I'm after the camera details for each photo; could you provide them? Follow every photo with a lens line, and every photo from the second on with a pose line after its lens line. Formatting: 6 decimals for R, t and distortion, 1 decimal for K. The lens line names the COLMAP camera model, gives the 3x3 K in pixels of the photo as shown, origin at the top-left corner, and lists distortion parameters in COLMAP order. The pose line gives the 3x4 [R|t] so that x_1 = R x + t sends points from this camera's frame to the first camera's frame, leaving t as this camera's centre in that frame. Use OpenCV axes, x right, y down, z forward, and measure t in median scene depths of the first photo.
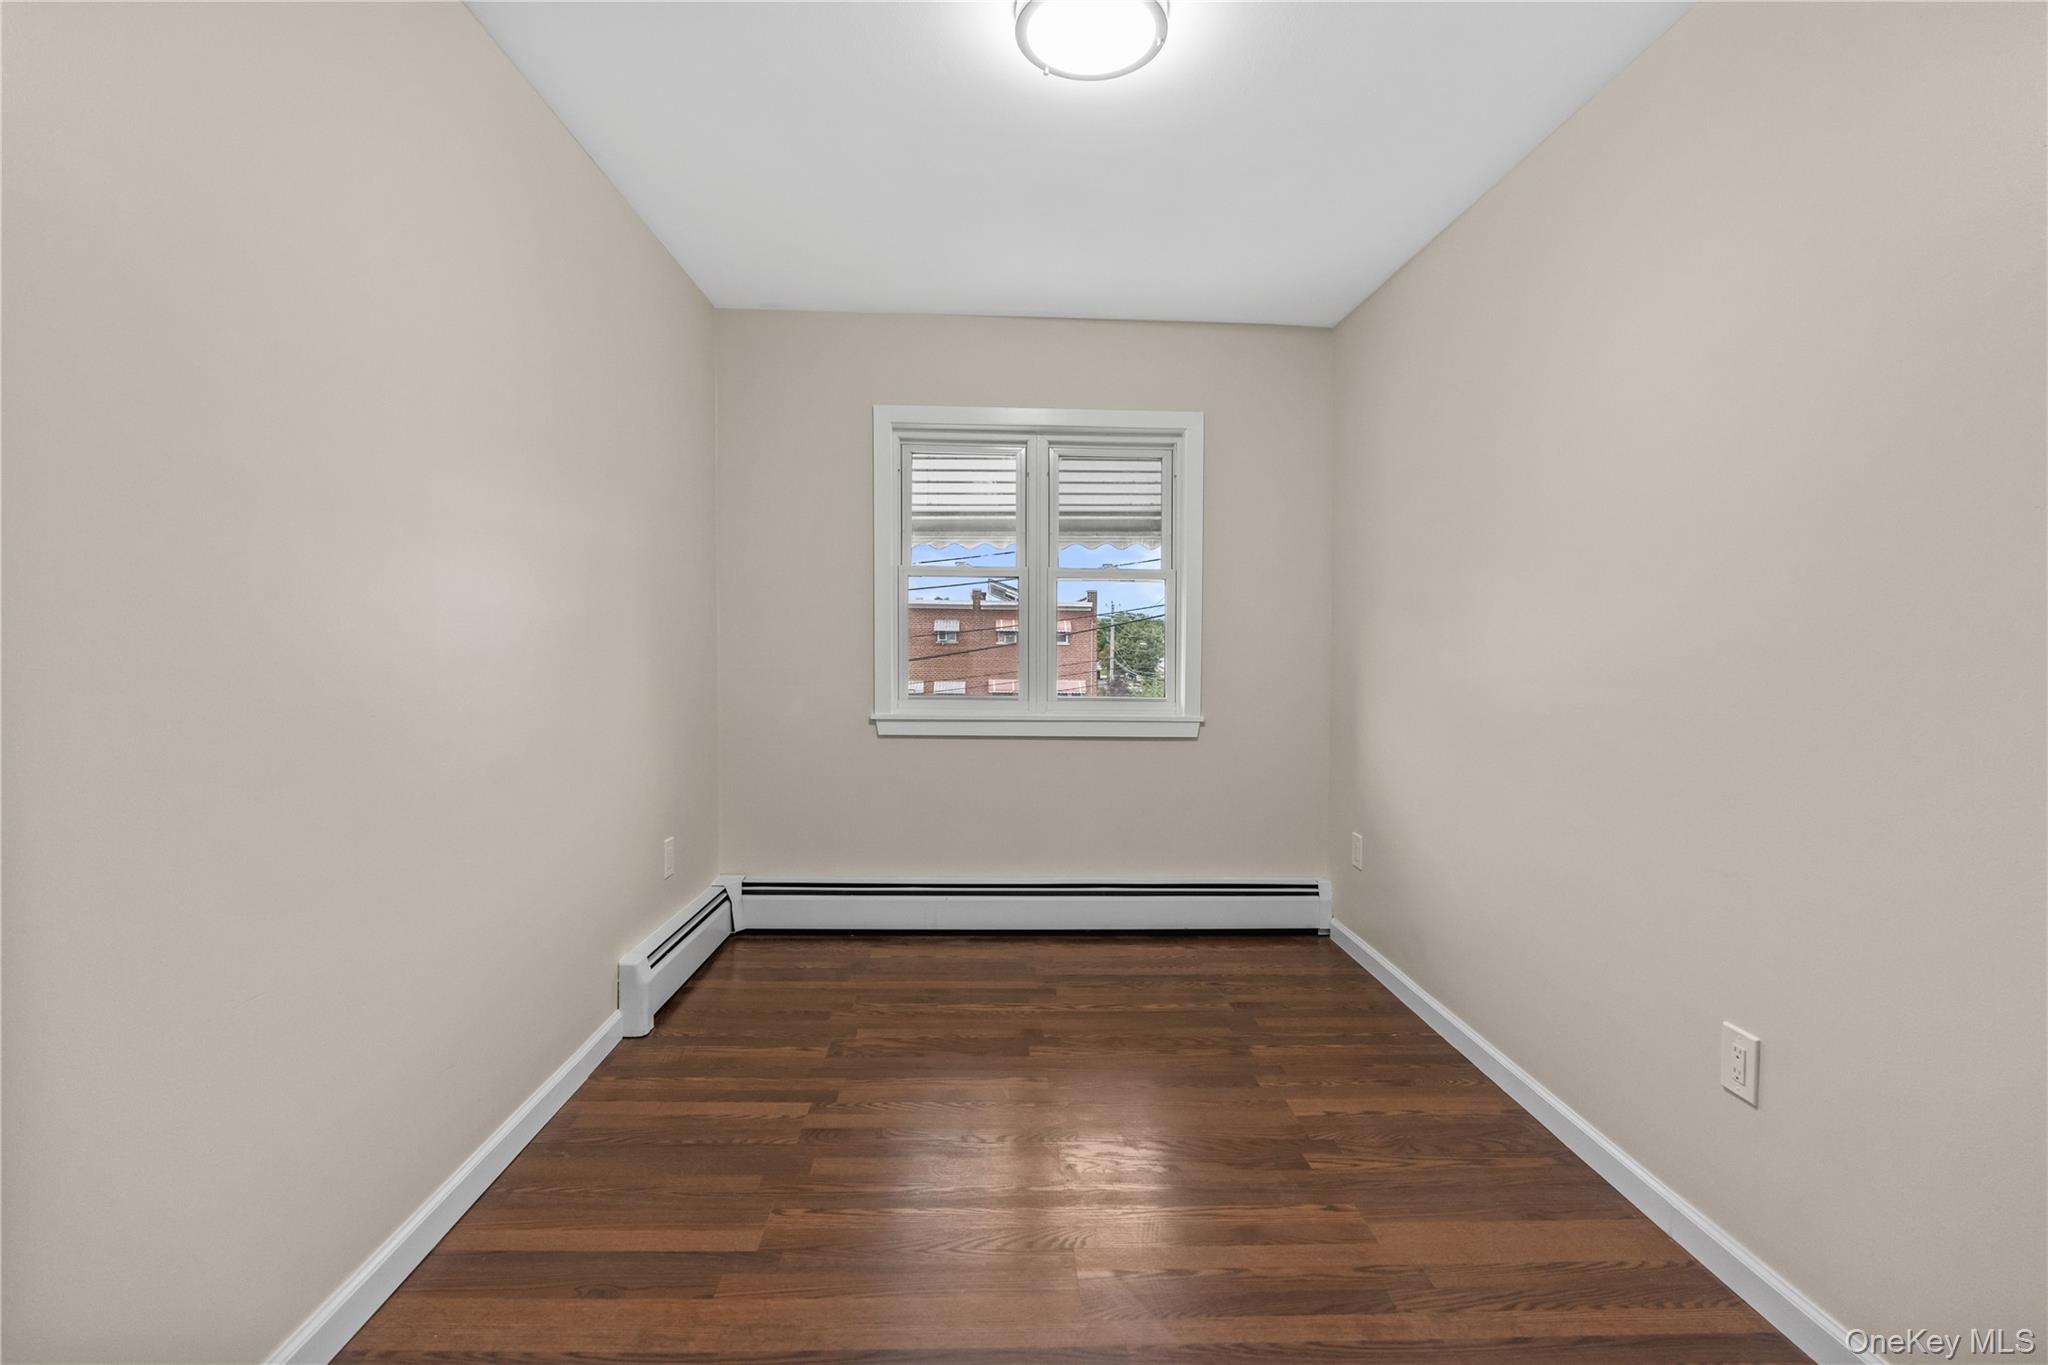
lens RADIAL K [[923.0, 0, 1019.1], [0, 923.0, 653.7], [0, 0, 1]] dist [-0.005277, 0.000707]
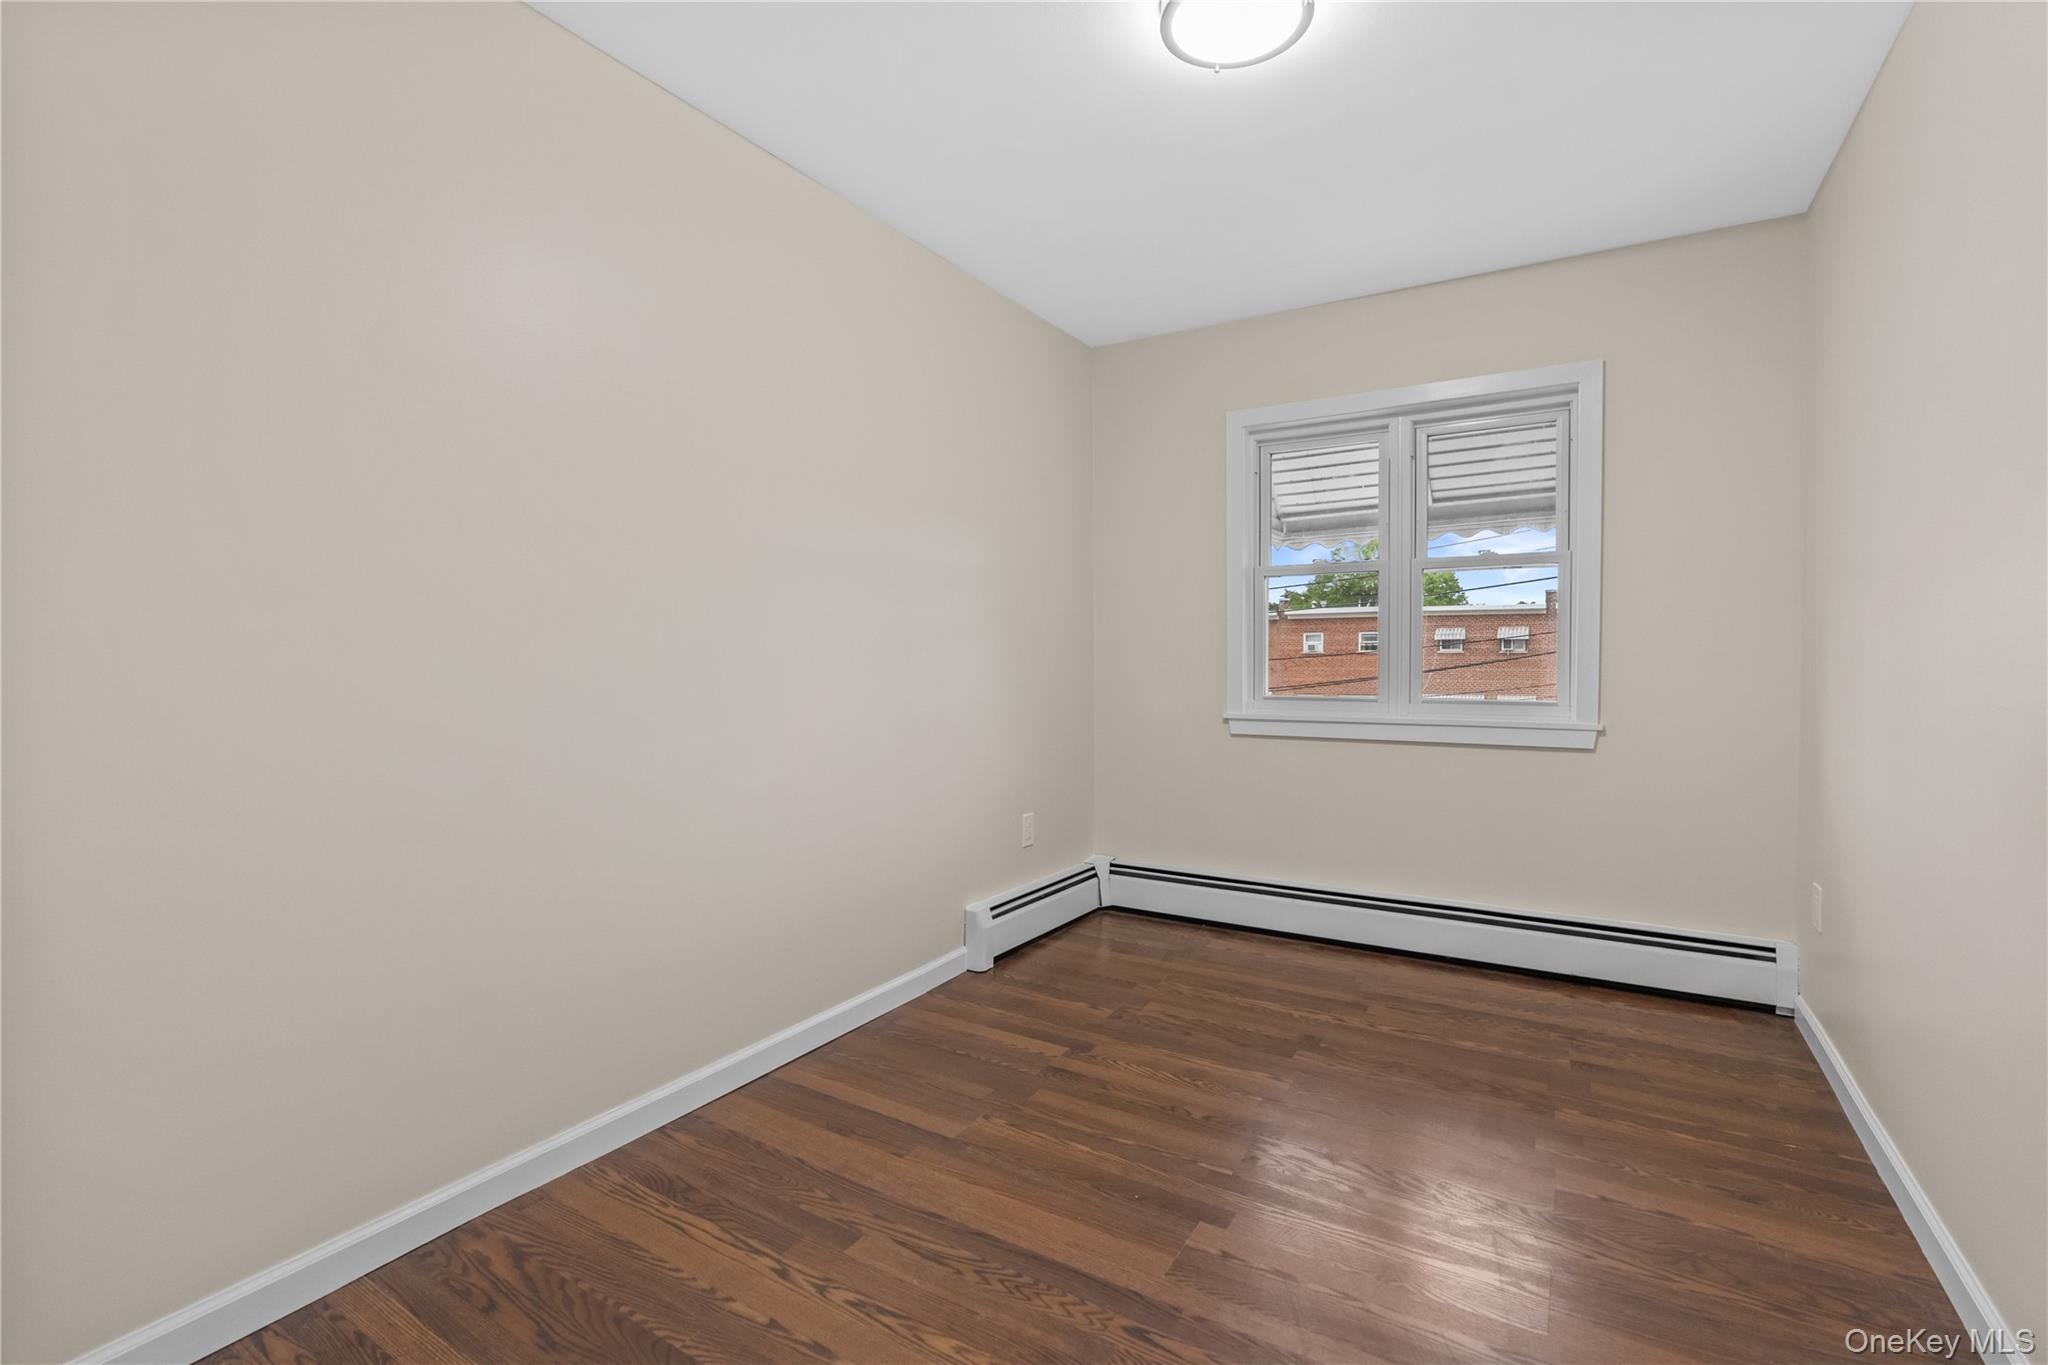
lens RADIAL K [[922.1, 0, 1018.0], [0, 922.1, 662.8], [0, 0, 1]] dist [-0.002337, 0.000698]
pose [[0.831481, -0.010209, -0.555460, 0.262630], [0.007733, 0.999947, -0.006804, 0.016915], [0.555500, 0.001362, 0.831515, 0.019834]]
